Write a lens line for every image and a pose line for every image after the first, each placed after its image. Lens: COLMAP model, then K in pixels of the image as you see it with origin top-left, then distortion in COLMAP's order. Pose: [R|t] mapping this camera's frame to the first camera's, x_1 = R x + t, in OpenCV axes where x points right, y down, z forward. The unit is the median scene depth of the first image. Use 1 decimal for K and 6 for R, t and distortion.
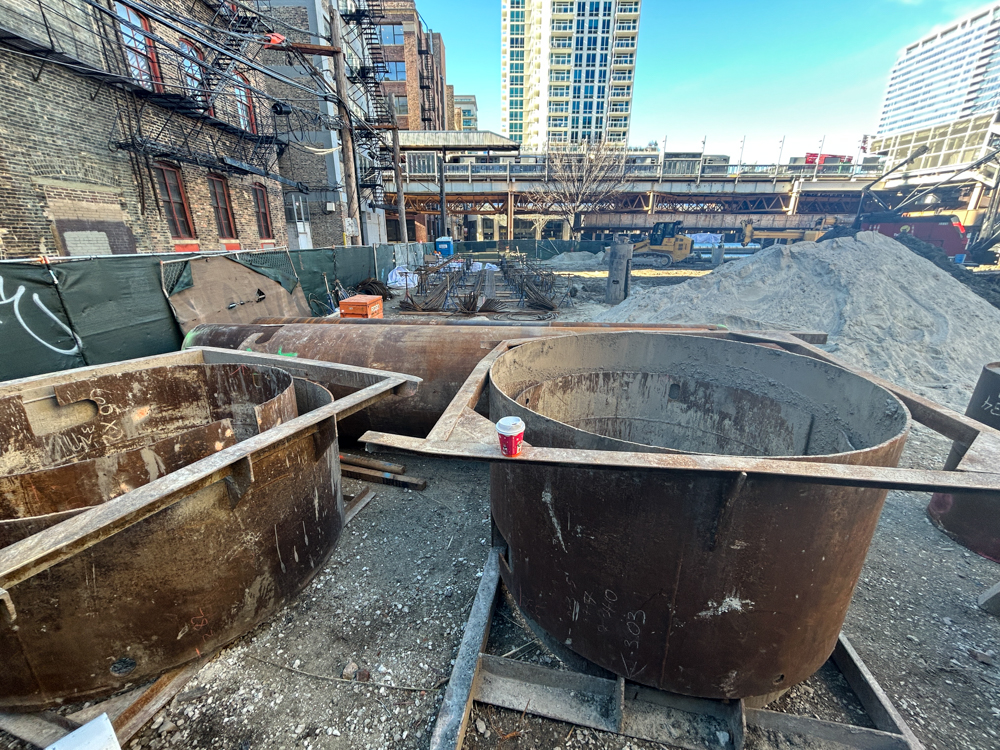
lens RADIAL K [[405.5, 0, 500.0], [0, 405.5, 375.0], [0, 0, 1]] dist [0.001148, 0.000689]
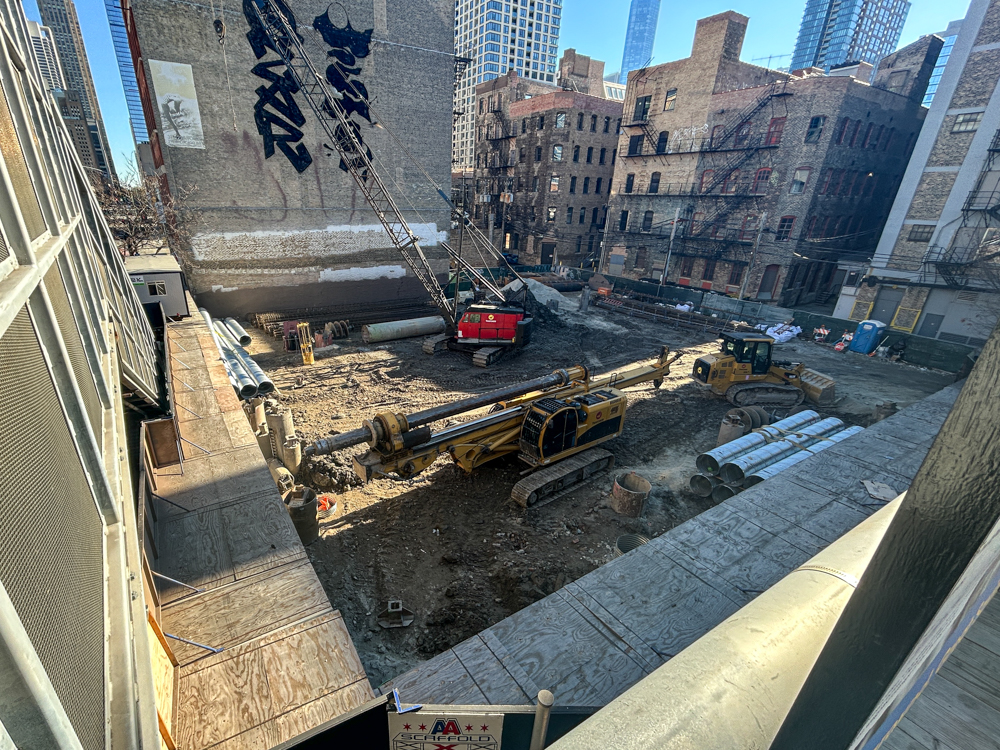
lens RADIAL K [[464.2, 0, 439.1], [0, 464.2, 407.6], [0, 0, 1]] dist [-0.000756, 0.000924]
pose [[-0.869592, 0.190483, -0.455549, 0.936919], [-0.174359, 0.744701, 0.644220, -0.533012], [0.461961, 0.639638, -0.614374, 1.009412]]
